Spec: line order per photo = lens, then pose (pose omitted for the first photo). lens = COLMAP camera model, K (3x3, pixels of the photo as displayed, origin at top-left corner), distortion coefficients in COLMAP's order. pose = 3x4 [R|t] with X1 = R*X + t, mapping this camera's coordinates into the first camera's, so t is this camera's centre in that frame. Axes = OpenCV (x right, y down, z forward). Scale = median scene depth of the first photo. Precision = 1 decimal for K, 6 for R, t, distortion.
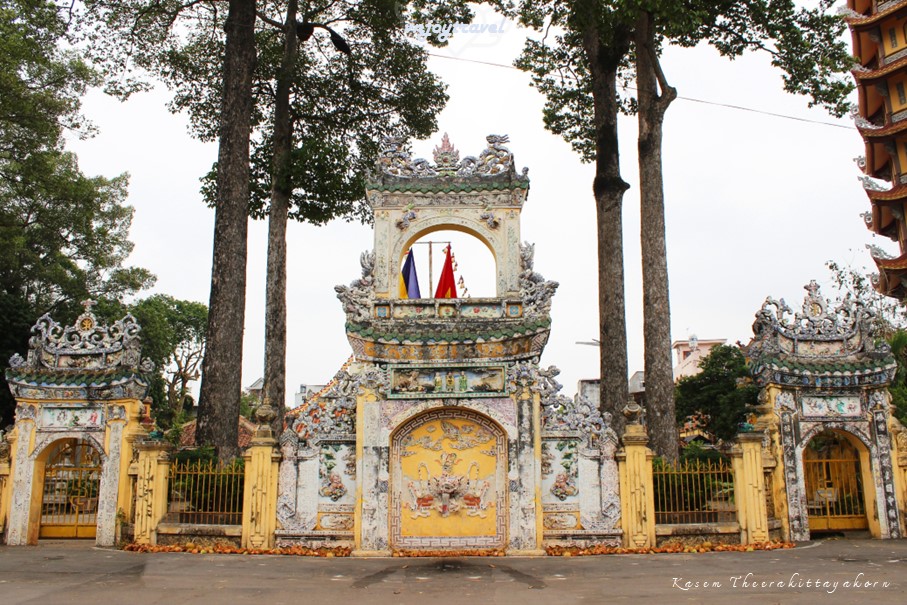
lens RADIAL K [[769.1, 0, 455.5], [0, 769.1, 281.0], [0, 0, 1]] dist [-0.167861, 0.141670]
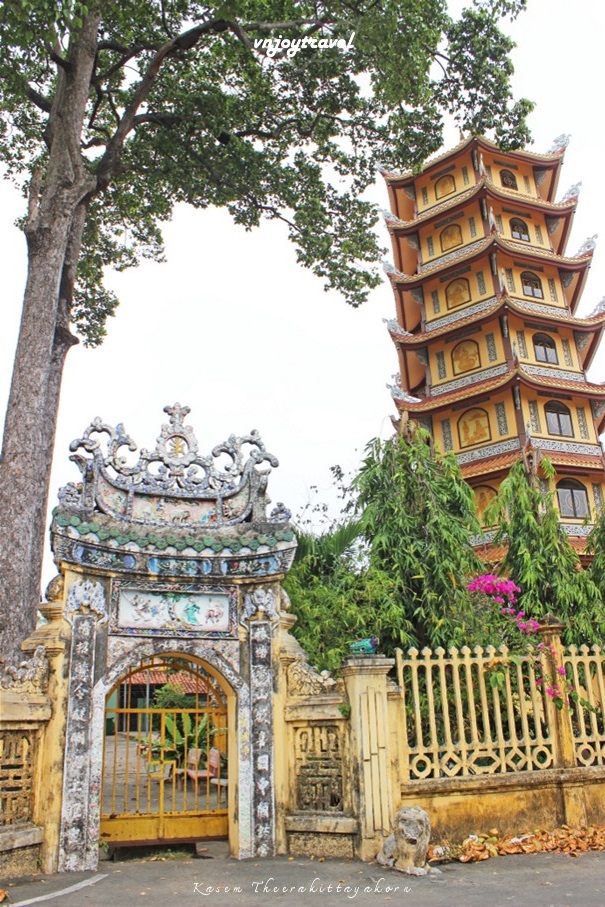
lens RADIAL K [[769.1, 0, 270.2], [0, 769.1, 428.4], [0, 0, 1]] dist [-0.167861, 0.141670]
pose [[0.956775, 0.088679, 0.276980, 0.405693], [-0.053674, 0.989861, -0.131509, 0.104836], [-0.285833, 0.110957, 0.951834, 0.424780]]
